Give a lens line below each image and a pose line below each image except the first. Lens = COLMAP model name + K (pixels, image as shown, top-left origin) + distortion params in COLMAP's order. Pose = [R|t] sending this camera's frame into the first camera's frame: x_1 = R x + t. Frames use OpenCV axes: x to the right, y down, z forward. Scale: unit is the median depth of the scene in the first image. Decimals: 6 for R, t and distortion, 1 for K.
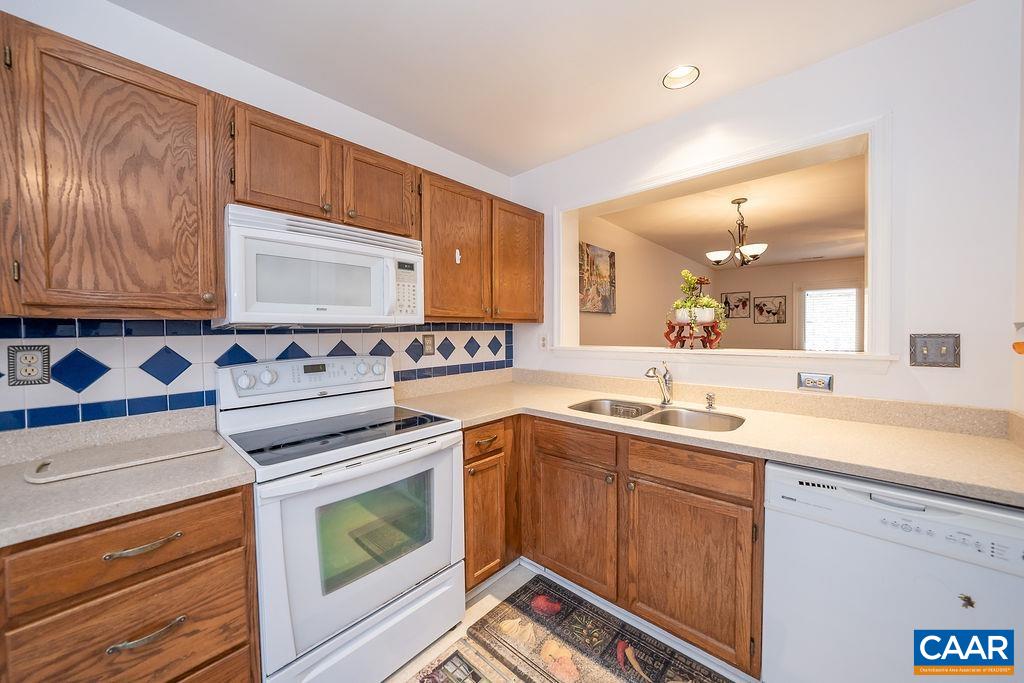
lens RADIAL K [[363.7, 0, 506.7], [0, 363.7, 334.1], [0, 0, 1]] dist [-0.027828, 0.006424]
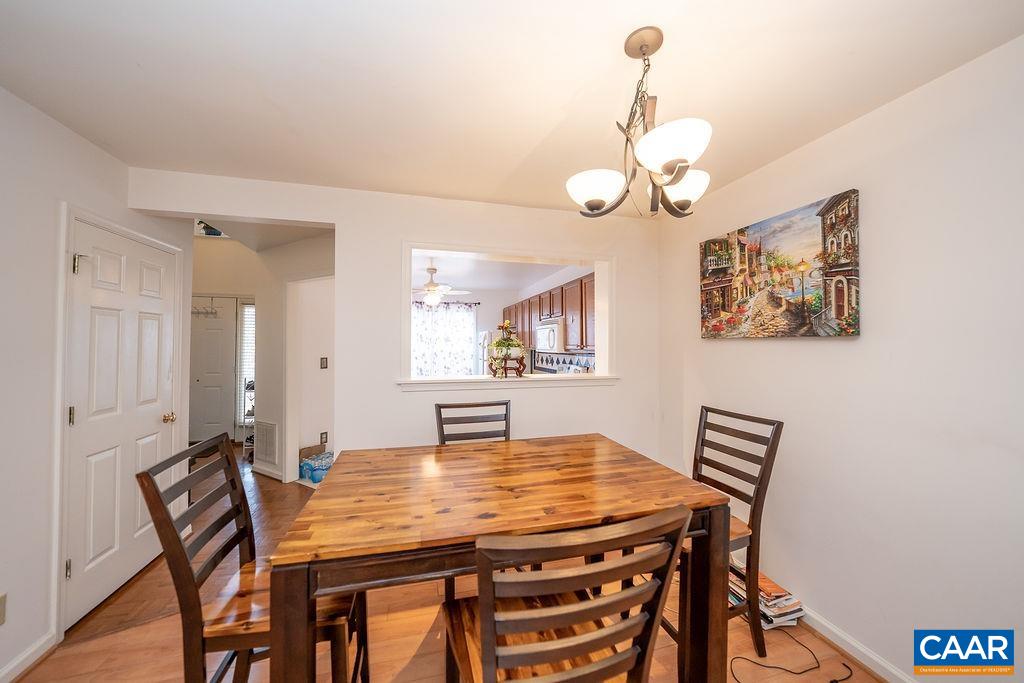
lens RADIAL K [[356.5, 0, 512.1], [0, 356.5, 337.1], [0, 0, 1]] dist [-0.027340, 0.006369]
pose [[-0.534101, -0.007623, -0.845387, 0.894095], [-0.005419, 0.999970, -0.005593, -0.054662], [0.845404, 0.001594, -0.534126, 0.939708]]
